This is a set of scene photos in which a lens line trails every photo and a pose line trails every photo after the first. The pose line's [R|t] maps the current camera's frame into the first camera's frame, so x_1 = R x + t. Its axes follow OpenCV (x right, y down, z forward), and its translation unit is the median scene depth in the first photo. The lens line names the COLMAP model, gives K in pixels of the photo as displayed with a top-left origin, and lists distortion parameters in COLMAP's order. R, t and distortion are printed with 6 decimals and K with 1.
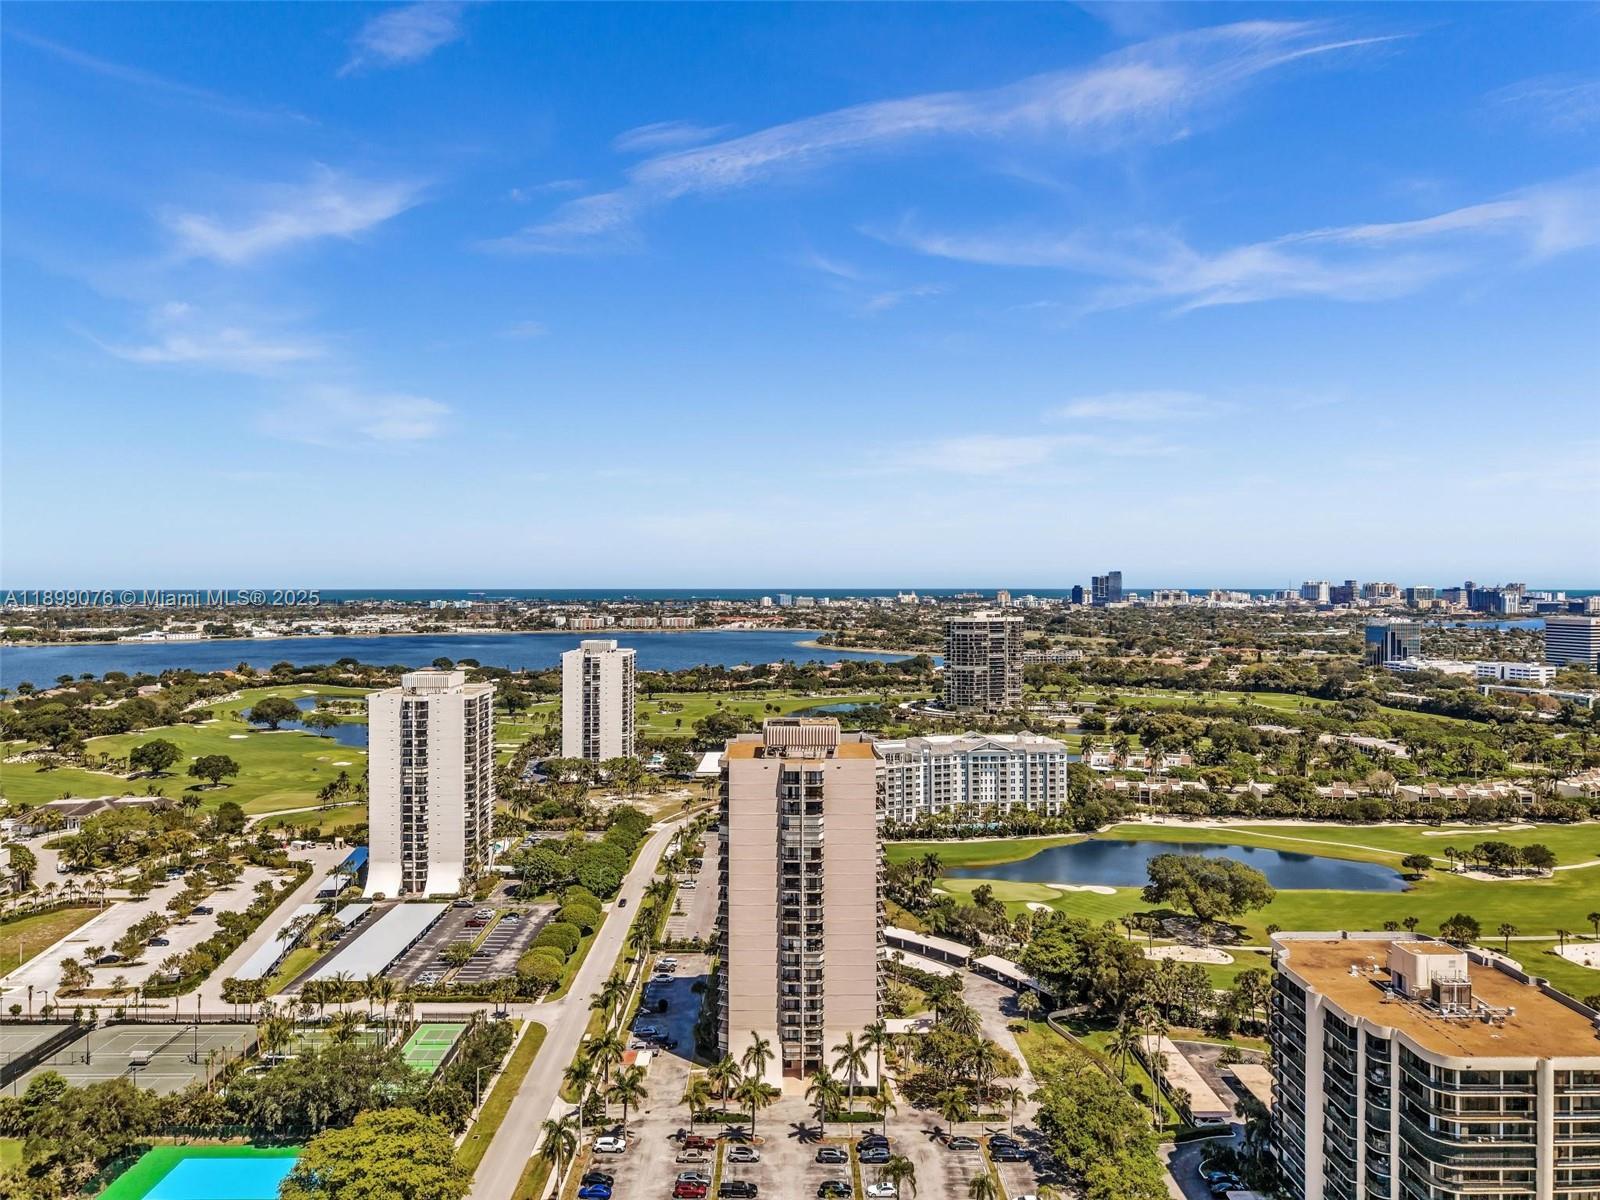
lens RADIAL K [[1052.8, 0, 789.1], [0, 1052.8, 598.1], [0, 0, 1]] dist [0.042347, -0.035648]
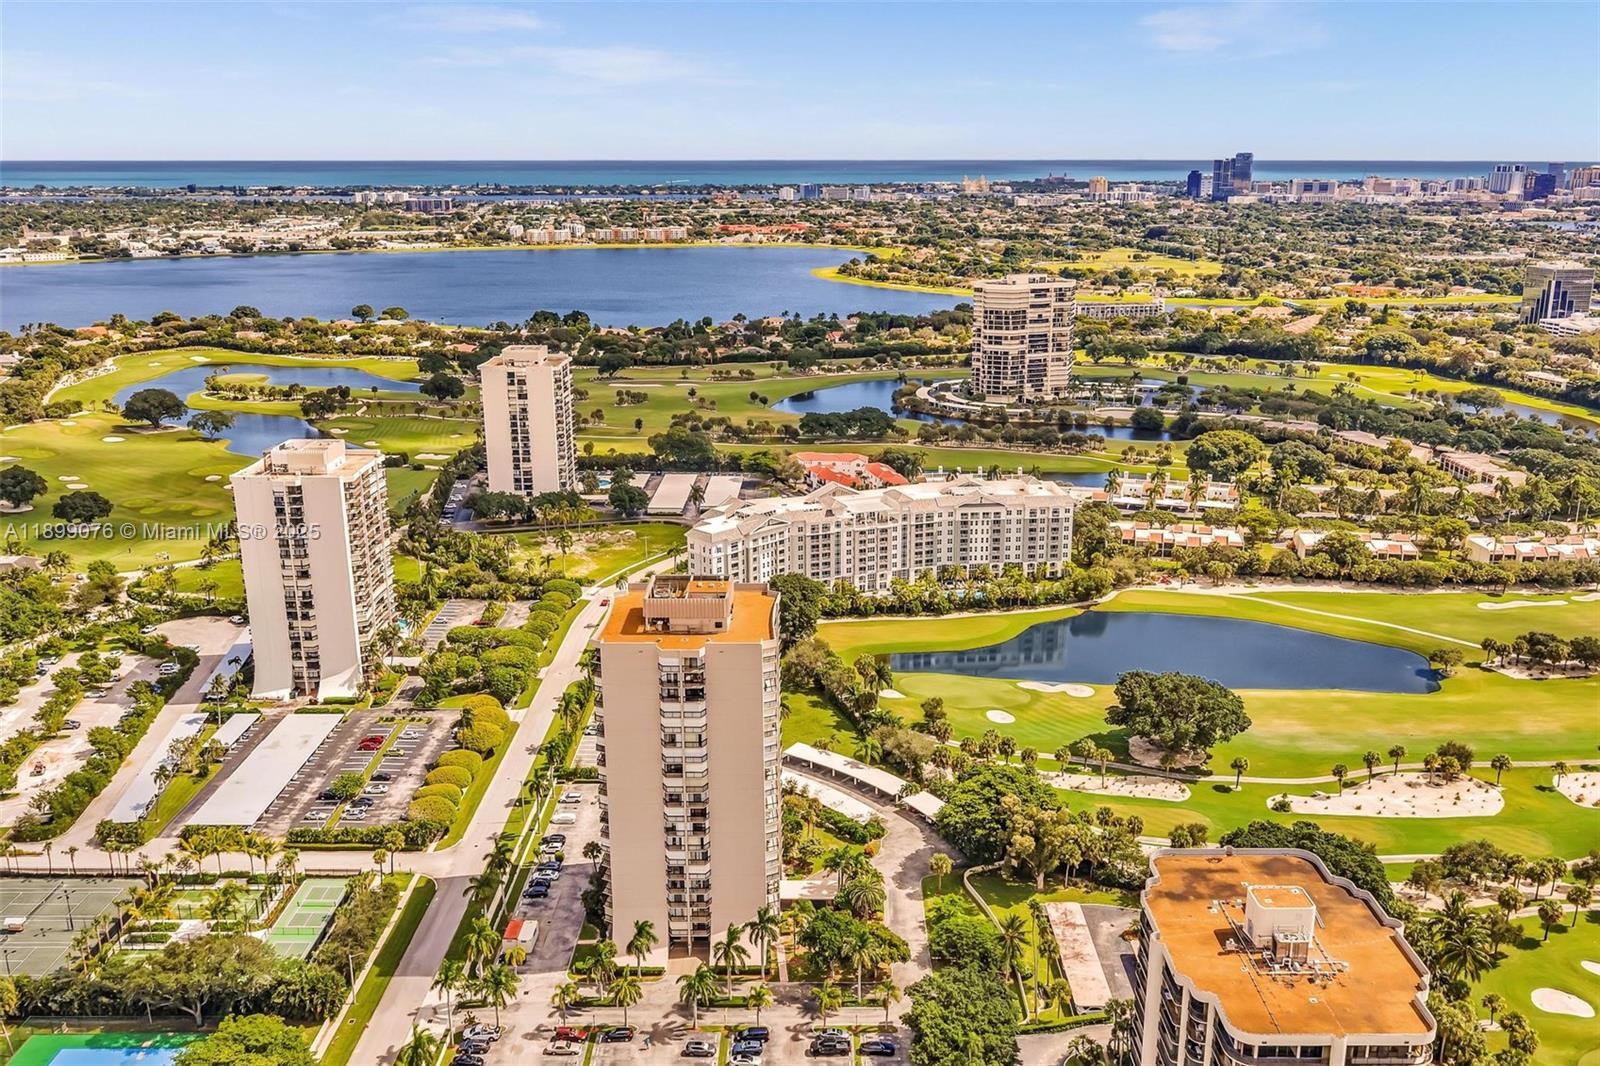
lens RADIAL K [[1334.4, 0, 800.0], [0, 1334.4, 533.0], [0, 0, 1]] dist [0.046256, -0.069502]
pose [[0.999734, 0.001770, -0.023014, 0.069035], [0.004449, 0.963585, 0.267364, -0.120004], [0.022650, -0.267395, 0.963321, -0.038385]]
